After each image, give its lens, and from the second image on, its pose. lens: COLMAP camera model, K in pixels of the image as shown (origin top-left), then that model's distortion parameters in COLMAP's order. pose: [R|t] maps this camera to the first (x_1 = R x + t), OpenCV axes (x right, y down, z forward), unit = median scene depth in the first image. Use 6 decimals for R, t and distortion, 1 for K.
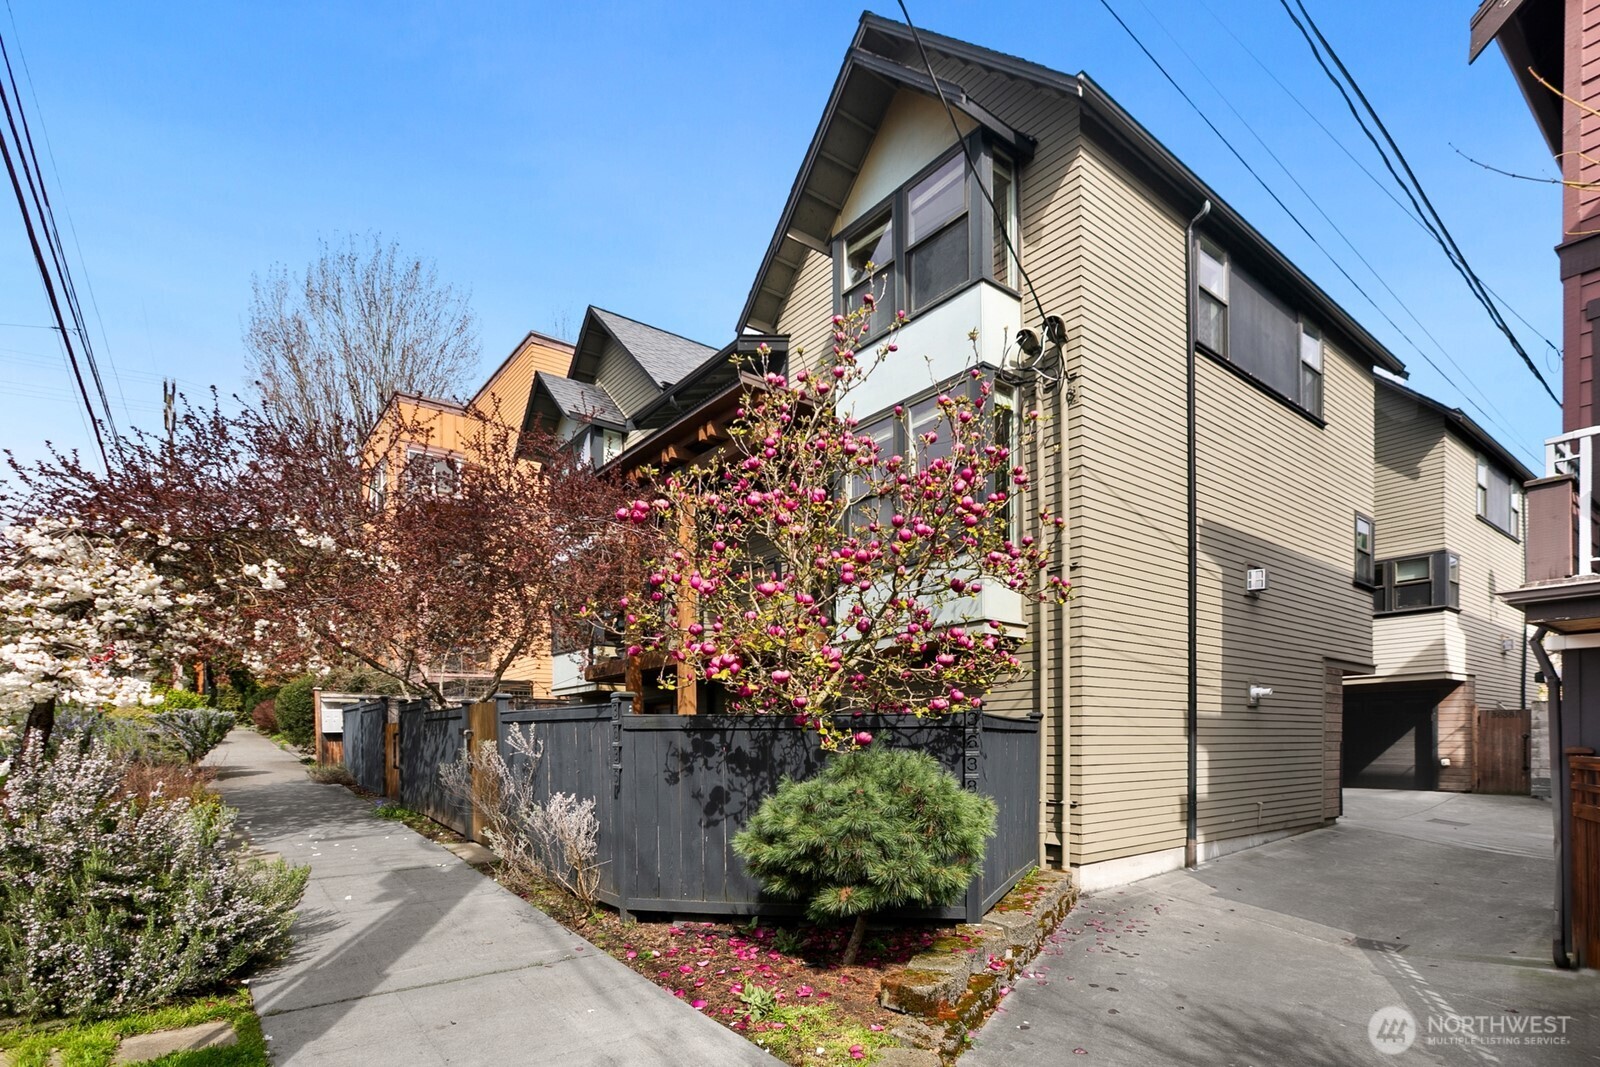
lens RADIAL K [[796.0, 0, 796.9], [0, 796.0, 560.6], [0, 0, 1]] dist [-0.000445, -0.000276]
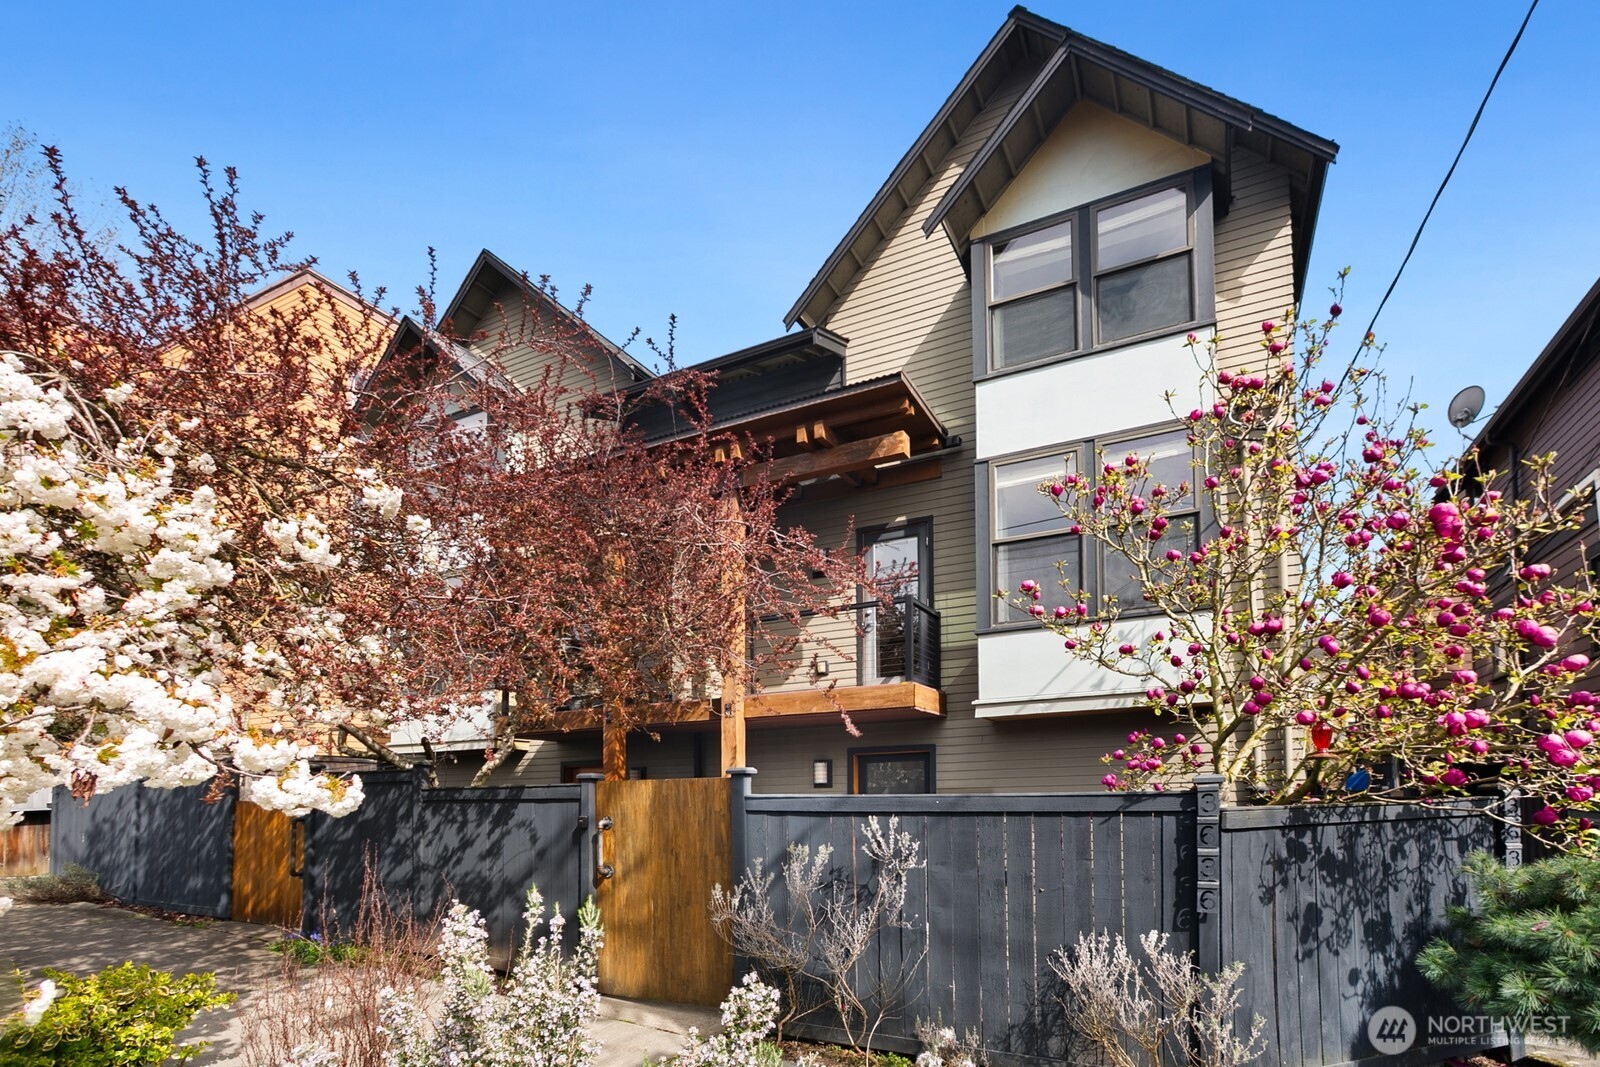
lens RADIAL K [[796.0, 0, 796.9], [0, 796.0, 560.6], [0, 0, 1]] dist [-0.000445, -0.000276]
pose [[0.907367, 0.104388, 0.407172, -0.875635], [-0.086244, 0.994298, -0.062721, 0.051880], [-0.411397, 0.021795, 0.911195, 0.506596]]
